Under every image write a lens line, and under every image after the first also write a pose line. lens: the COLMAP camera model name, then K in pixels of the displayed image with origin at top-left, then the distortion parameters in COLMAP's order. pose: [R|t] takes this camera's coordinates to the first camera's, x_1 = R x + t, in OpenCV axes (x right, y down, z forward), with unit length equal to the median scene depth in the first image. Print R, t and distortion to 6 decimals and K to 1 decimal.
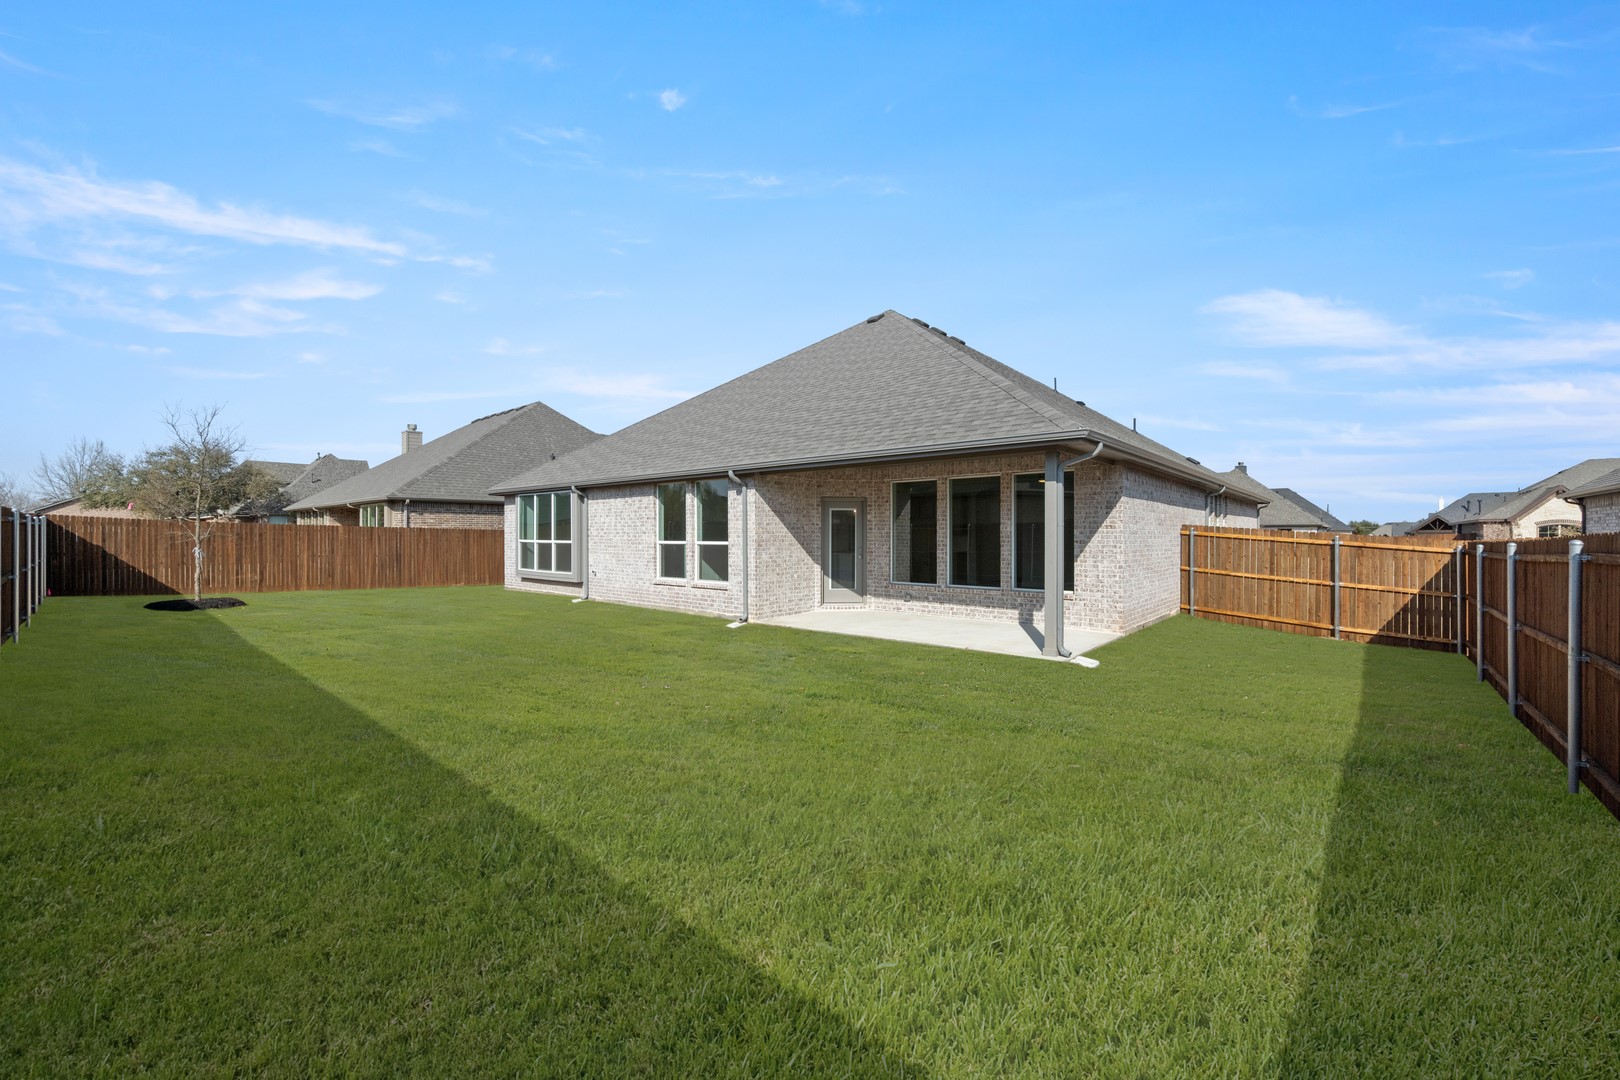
lens RADIAL K [[637.2, 0, 813.5], [0, 637.2, 536.8], [0, 0, 1]] dist [-0.001289, 0.000836]
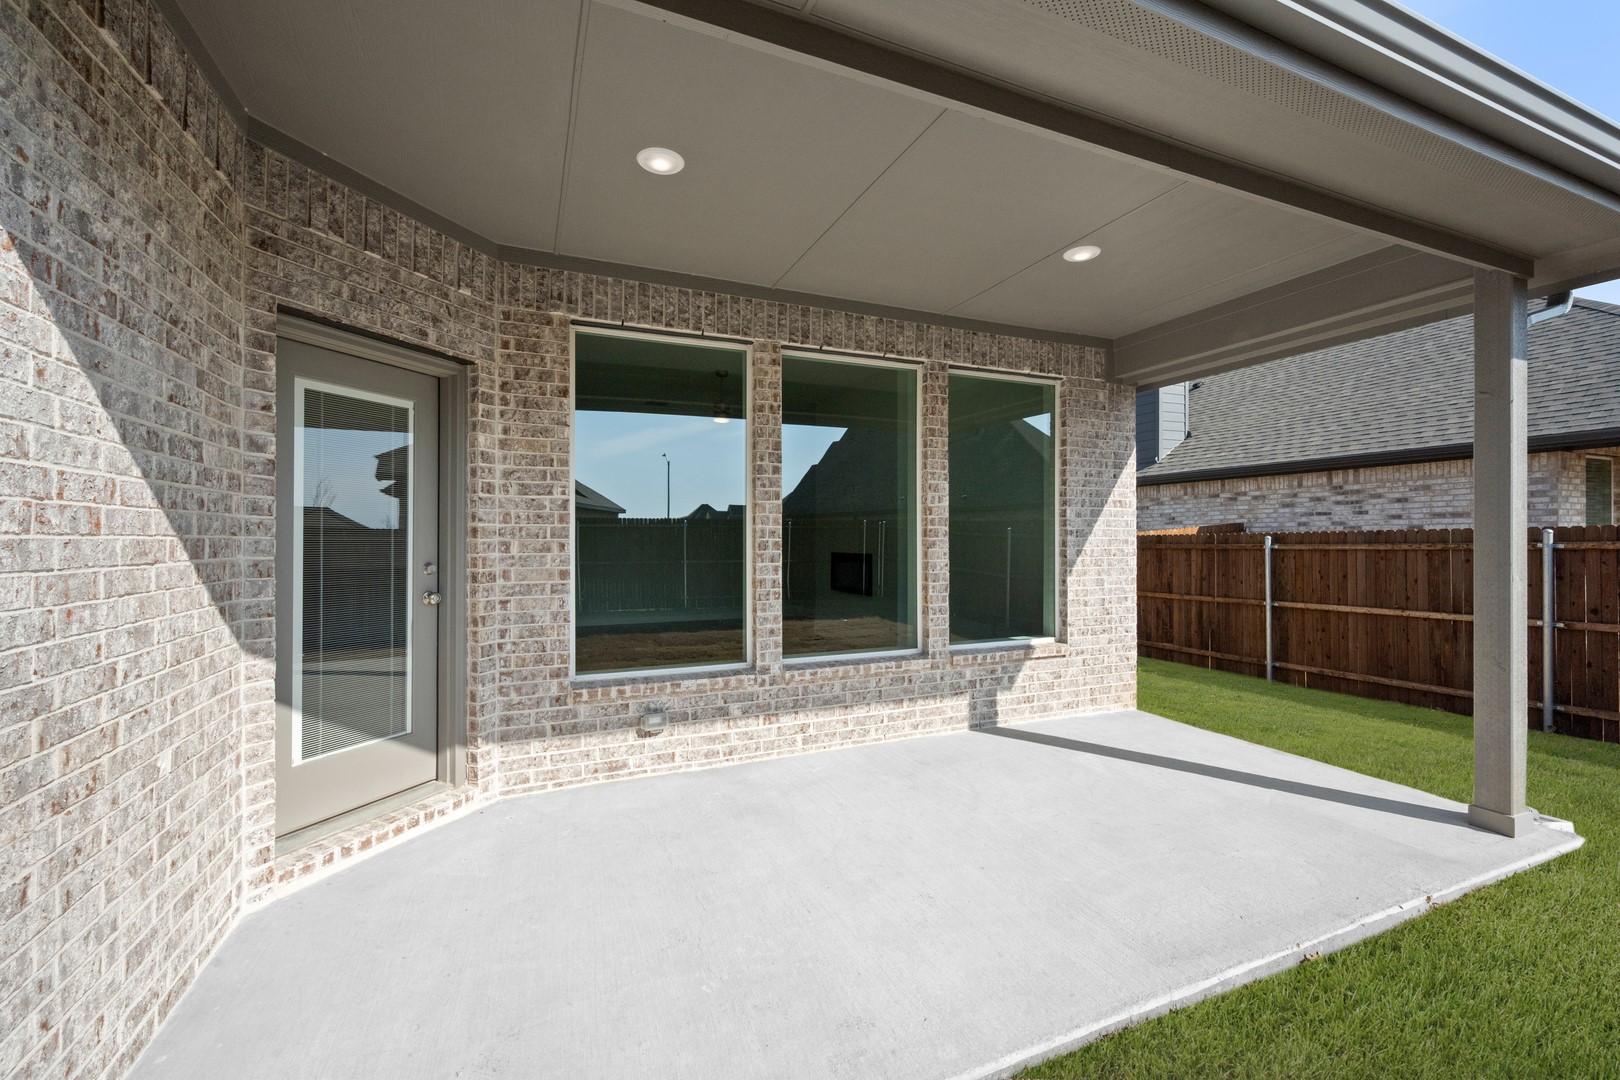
lens RADIAL K [[671.2, 0, 814.2], [0, 671.2, 537.3], [0, 0, 1]] dist [0.000503, 0.000017]
pose [[0.428747, 0.001249, 0.903424, -0.102106], [0.003510, 0.999989, -0.003049, 0.009391], [-0.903418, 0.004478, 0.428738, 0.768797]]
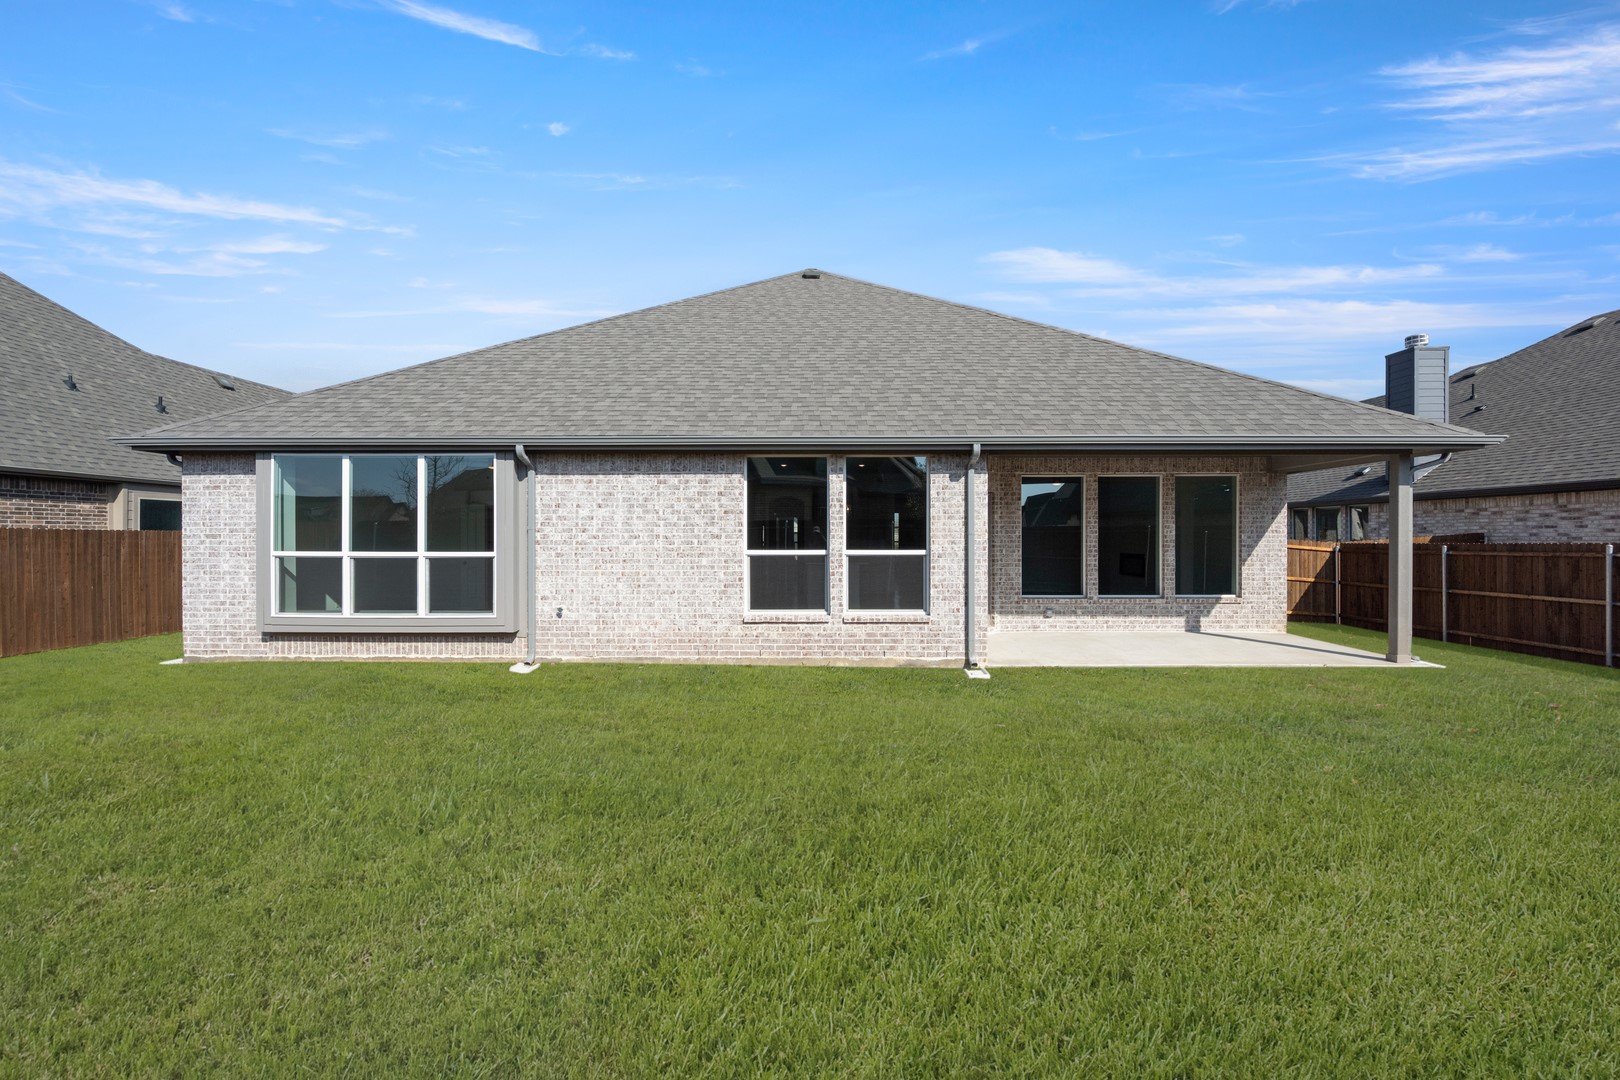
lens RADIAL K [[637.2, 0, 813.5], [0, 637.2, 536.8], [0, 0, 1]] dist [-0.001289, 0.000836]
pose [[0.763846, -0.001295, 0.645397, -0.620628], [0.001814, 0.999998, -0.000140, -0.006560], [-0.645396, 0.001278, 0.763847, 0.534238]]
